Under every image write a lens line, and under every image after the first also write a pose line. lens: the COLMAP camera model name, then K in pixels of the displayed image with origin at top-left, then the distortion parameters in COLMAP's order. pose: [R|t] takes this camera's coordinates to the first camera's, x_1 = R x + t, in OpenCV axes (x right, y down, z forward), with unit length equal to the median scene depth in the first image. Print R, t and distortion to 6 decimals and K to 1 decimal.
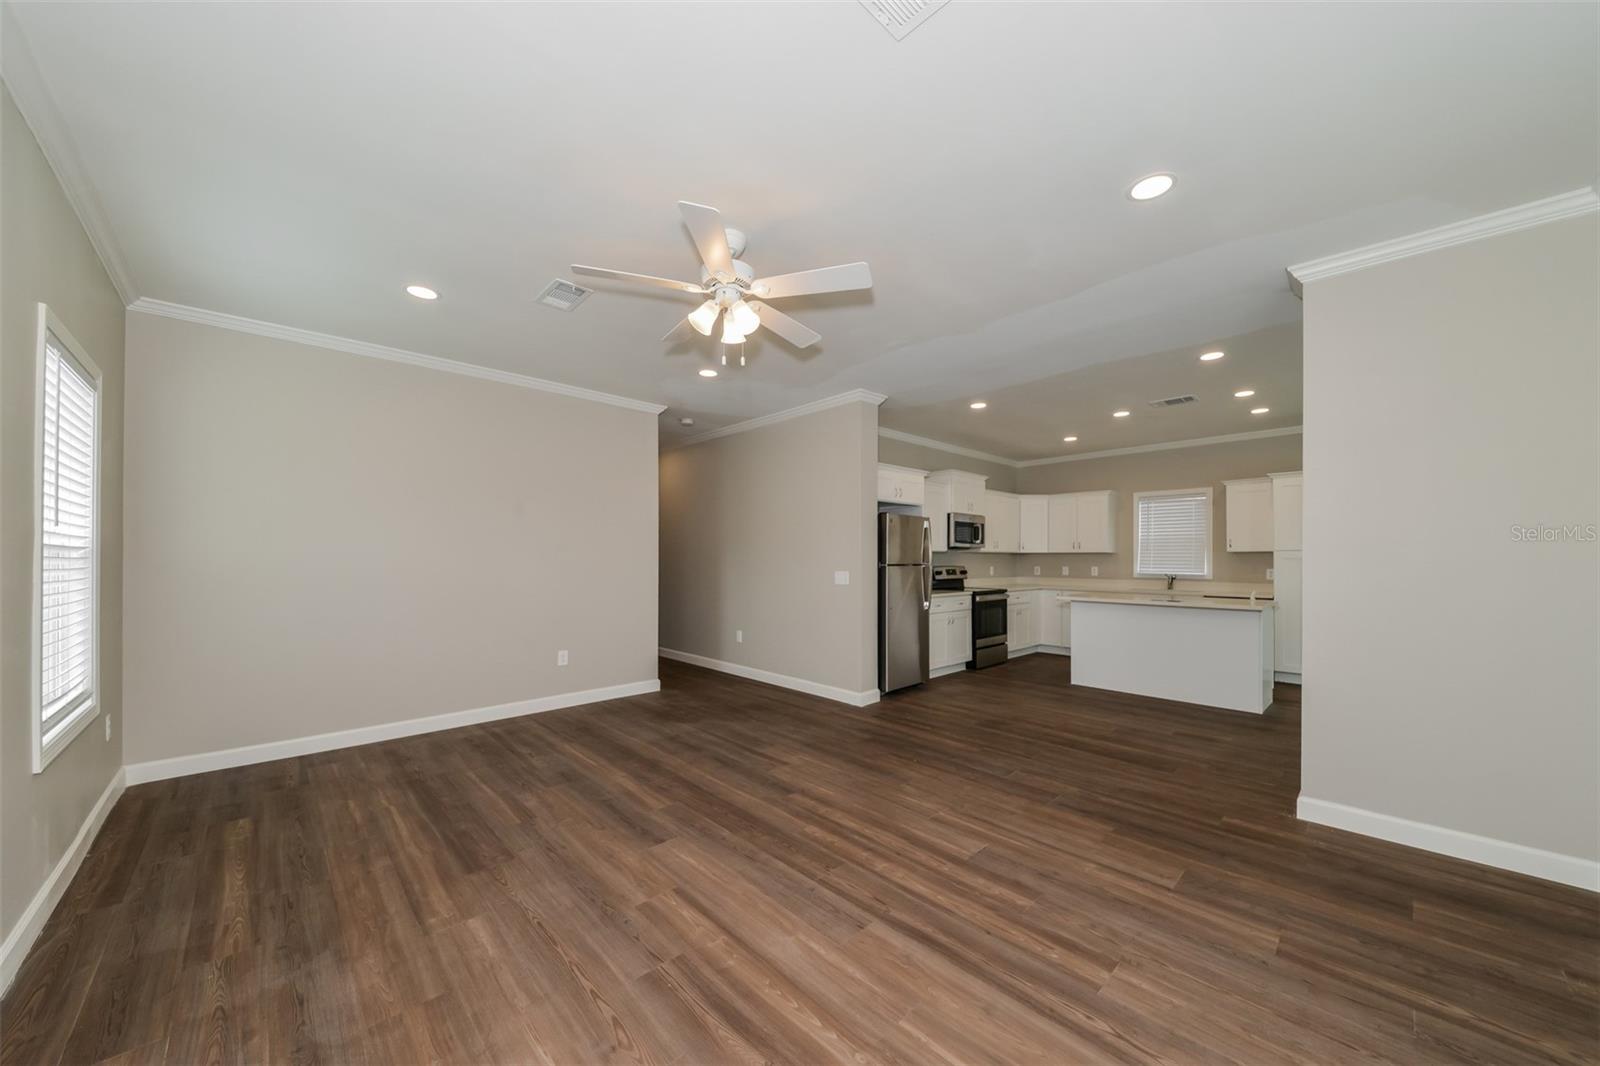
lens RADIAL K [[561.6, 0, 807.3], [0, 561.6, 555.1], [0, 0, 1]] dist [0.026146, -0.000015]
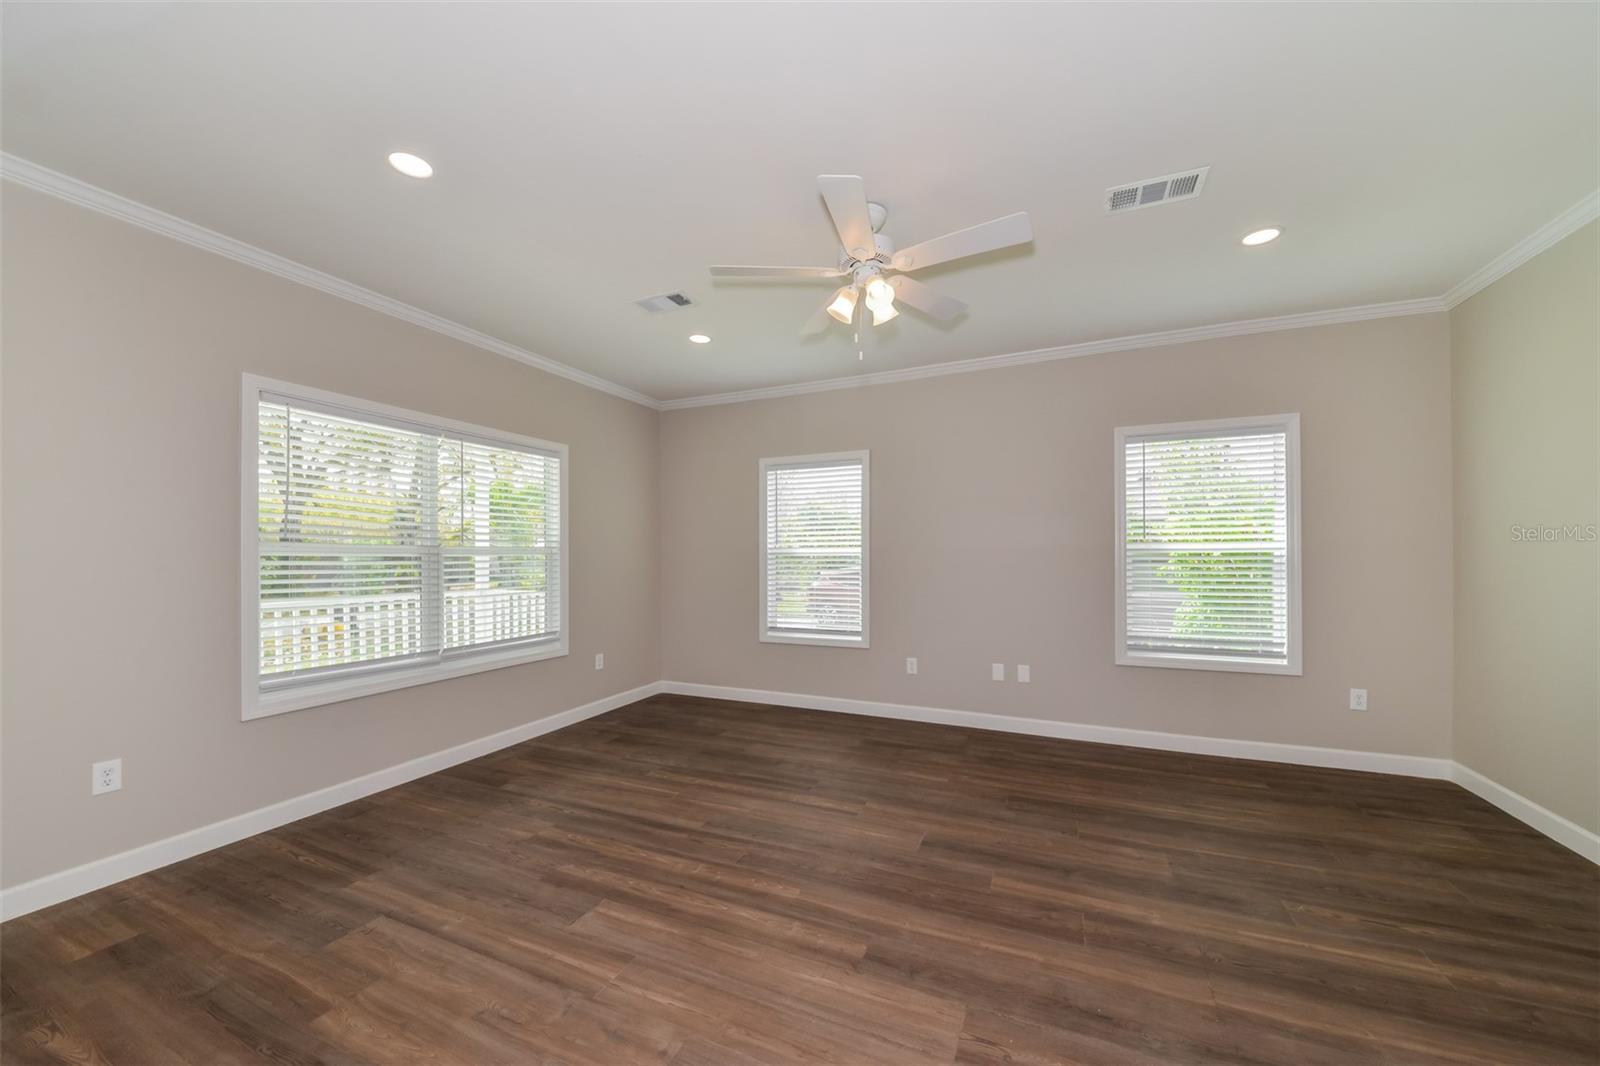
lens RADIAL K [[561.6, 0, 807.3], [0, 561.6, 555.1], [0, 0, 1]] dist [0.026146, -0.000015]
pose [[-0.921398, 0.002904, -0.388608, 0.325757], [0.006664, 0.999943, -0.008329, 0.008904], [0.388562, -0.010264, -0.921365, 1.909516]]
